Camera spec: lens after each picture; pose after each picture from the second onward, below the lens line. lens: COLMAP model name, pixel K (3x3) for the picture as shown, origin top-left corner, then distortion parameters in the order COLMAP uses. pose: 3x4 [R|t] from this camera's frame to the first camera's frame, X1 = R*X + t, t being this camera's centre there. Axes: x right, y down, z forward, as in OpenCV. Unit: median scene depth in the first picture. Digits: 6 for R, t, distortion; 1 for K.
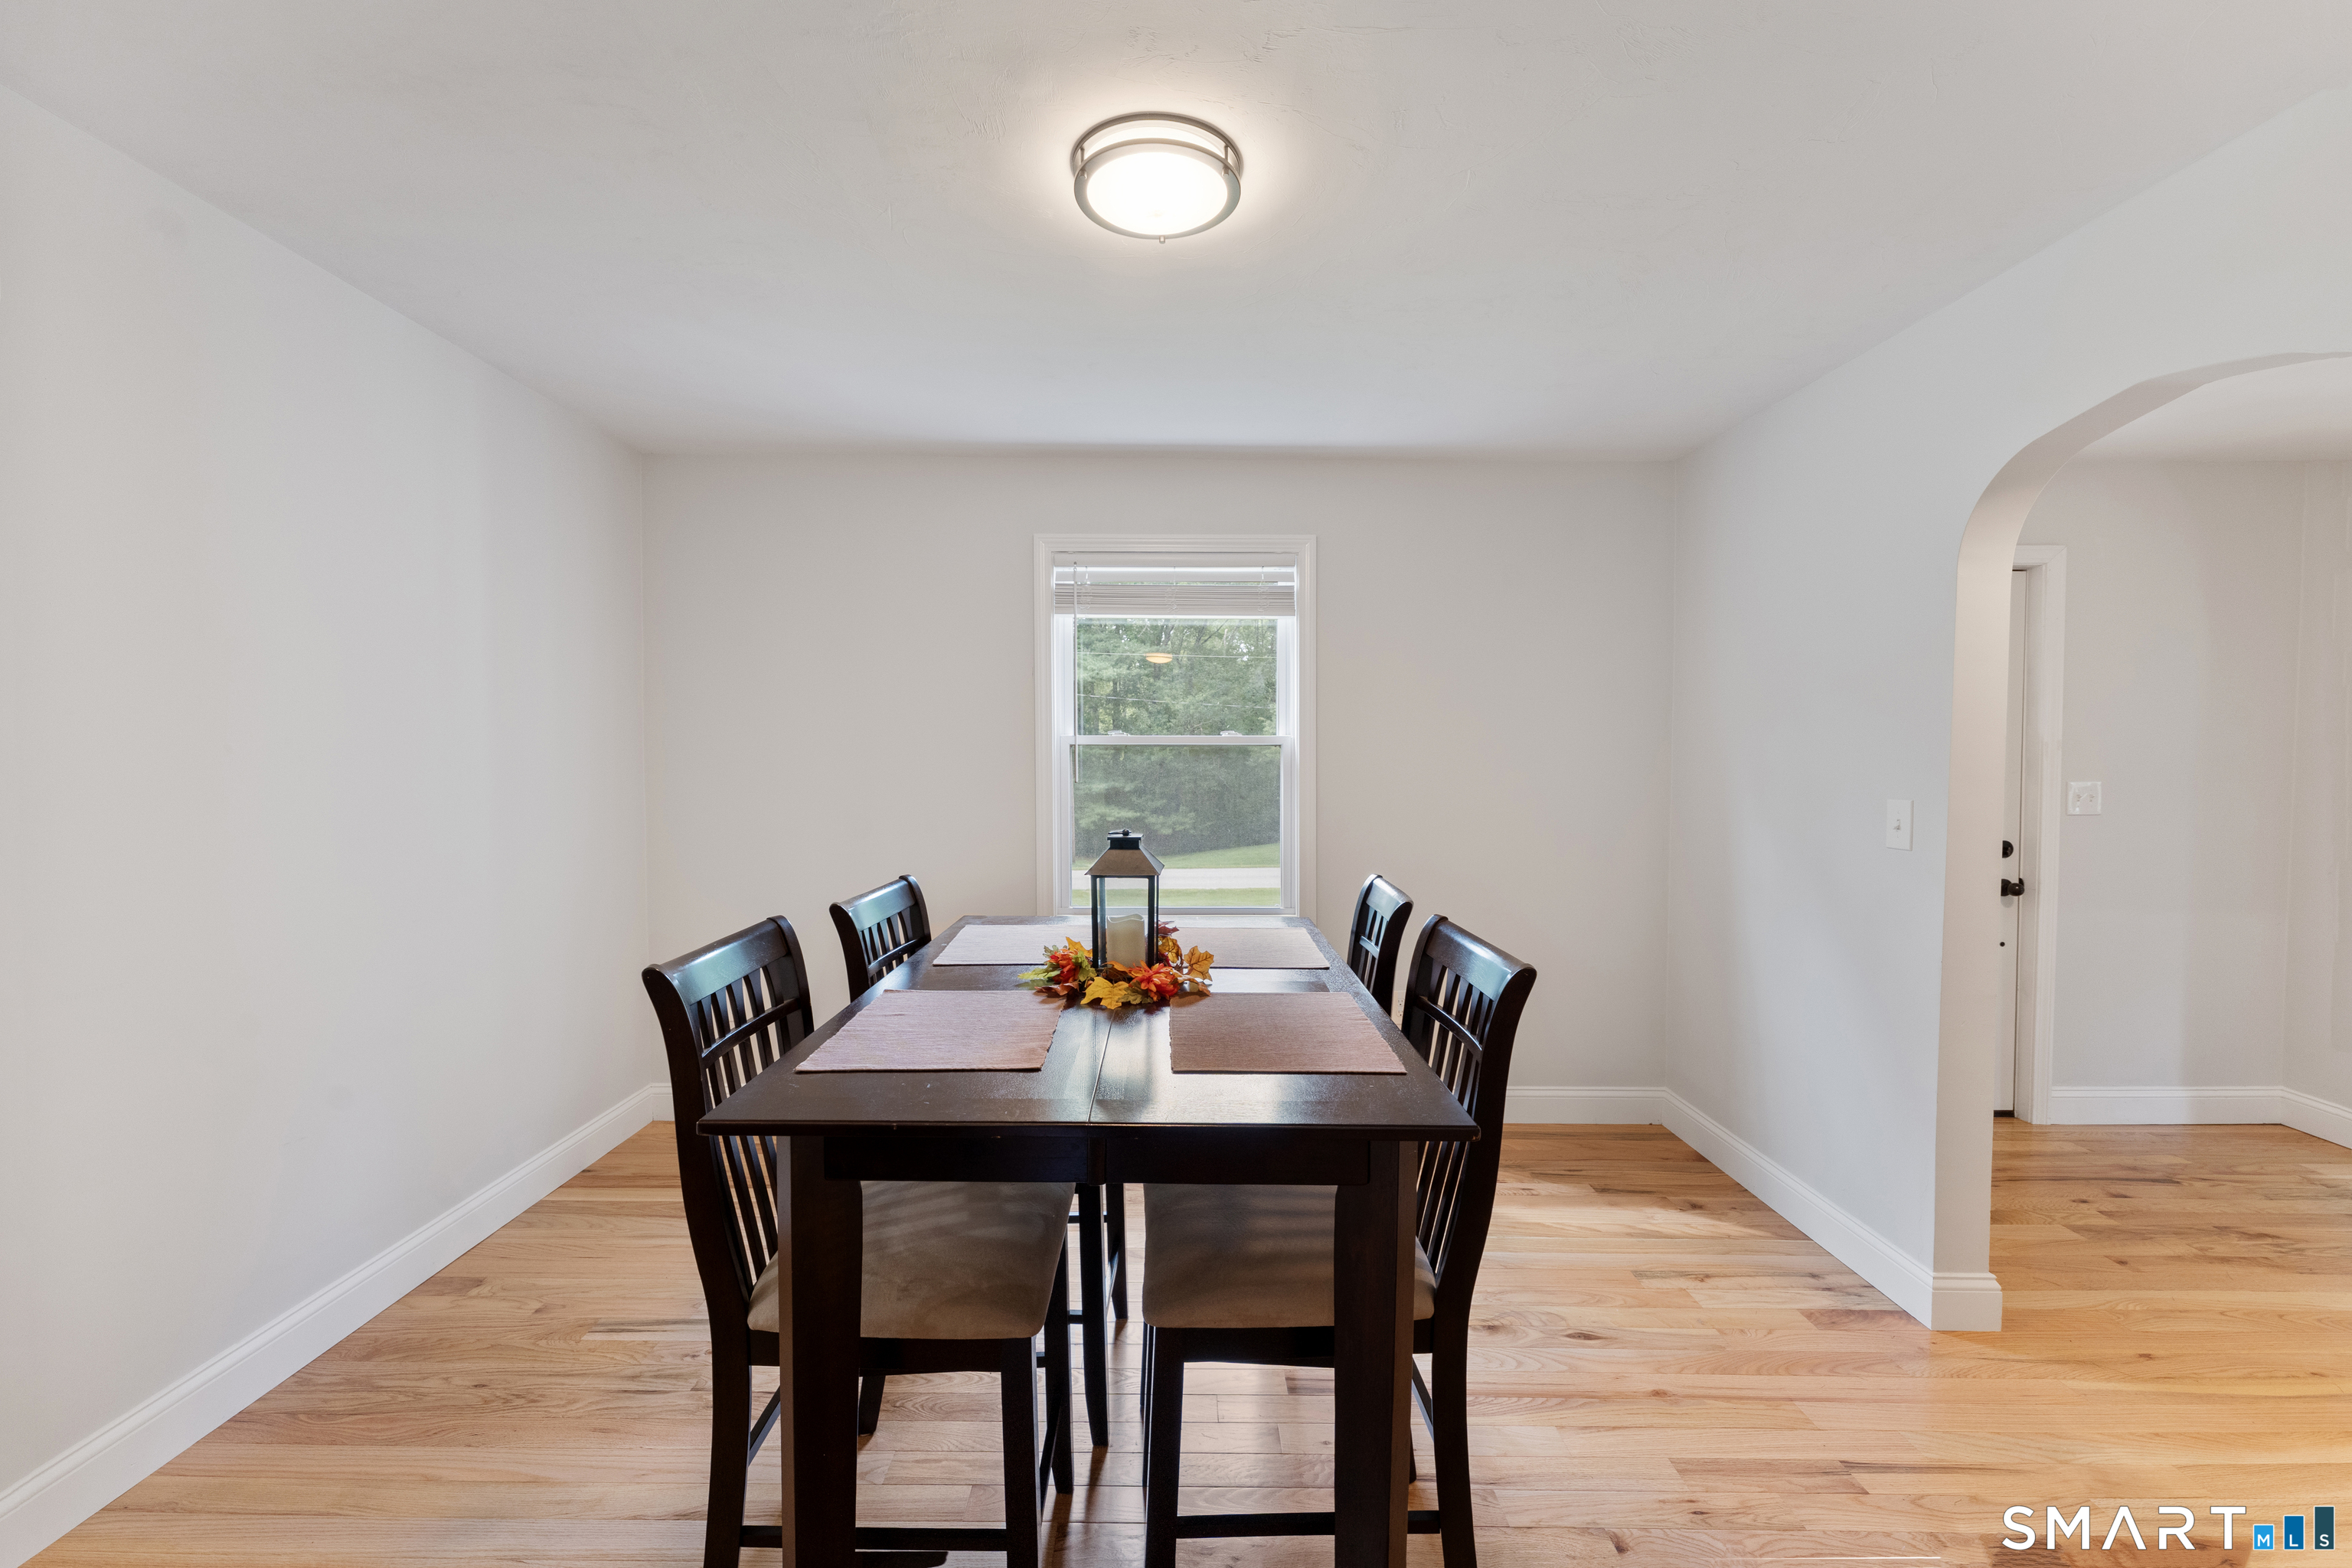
lens RADIAL K [[947.9, 0, 1087.4], [0, 947.9, 784.4], [0, 0, 1]] dist [0.003538, -0.000981]
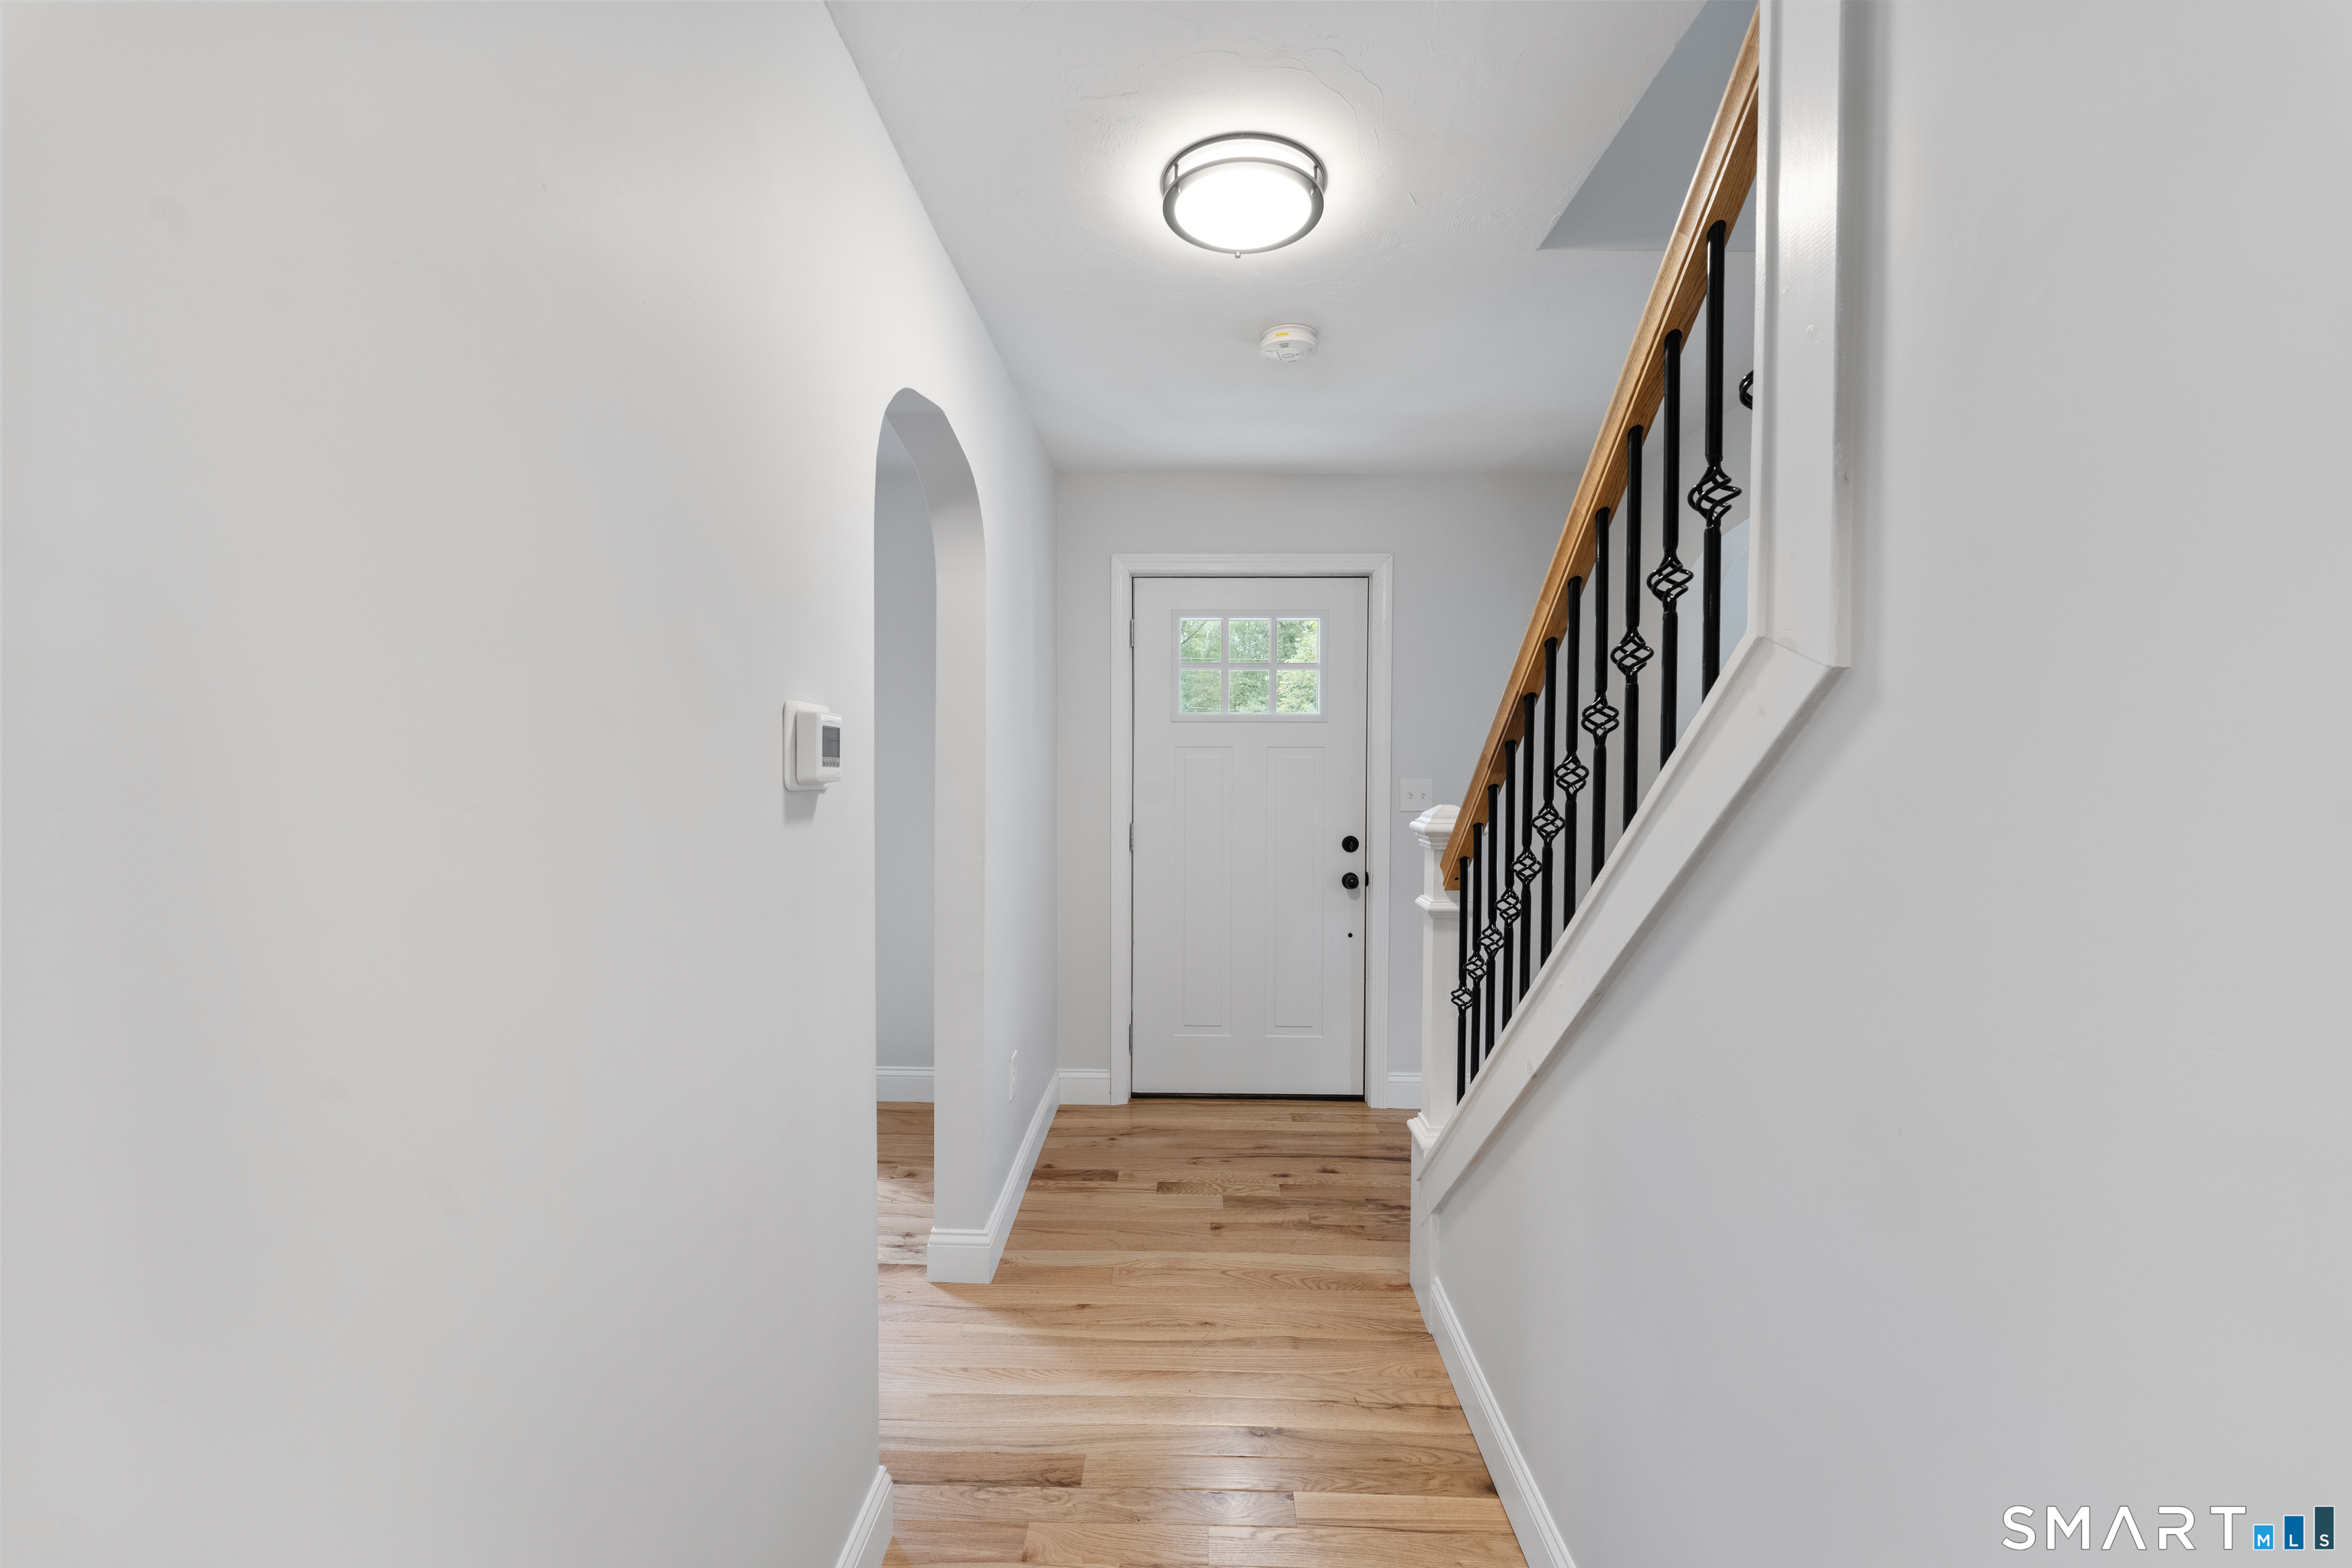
lens RADIAL K [[947.9, 0, 1170.8], [0, 947.9, 771.3], [0, 0, 1]] dist [0.003538, -0.000981]
pose [[0.999550, 0.002763, -0.029877, 1.014687], [-0.003472, 0.999713, -0.023695, 0.017271], [0.029802, 0.023788, 0.999273, -0.069283]]
